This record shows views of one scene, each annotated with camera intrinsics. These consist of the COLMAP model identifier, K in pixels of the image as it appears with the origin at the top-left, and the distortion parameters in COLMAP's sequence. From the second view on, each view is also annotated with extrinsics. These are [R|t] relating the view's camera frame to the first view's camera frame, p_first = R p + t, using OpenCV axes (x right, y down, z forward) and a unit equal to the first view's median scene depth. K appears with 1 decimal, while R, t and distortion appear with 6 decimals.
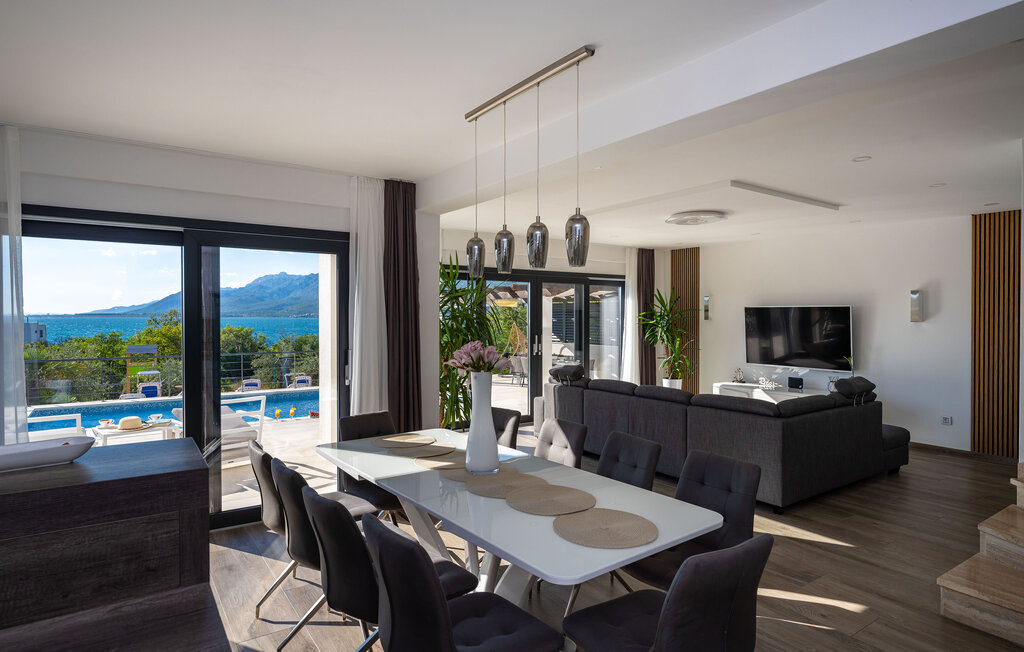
lens RADIAL K [[575.6, 0, 517.7], [0, 575.6, 322.7], [0, 0, 1]] dist [0.007355, 0.000854]
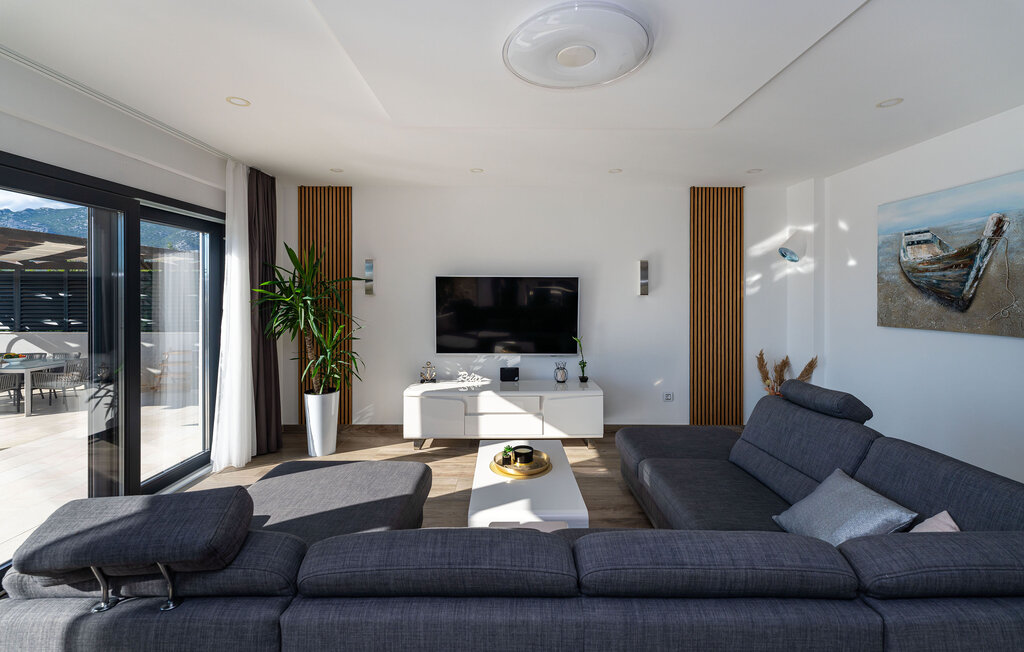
lens RADIAL K [[414.4, 0, 531.9], [0, 414.4, 289.9], [0, 0, 1]] dist [0.003474, -0.000617]
pose [[0.554626, 0.002301, 0.832097, 0.026230], [0.010319, 0.999900, -0.009642, -0.003868], [-0.832036, 0.013934, 0.554547, 0.555452]]
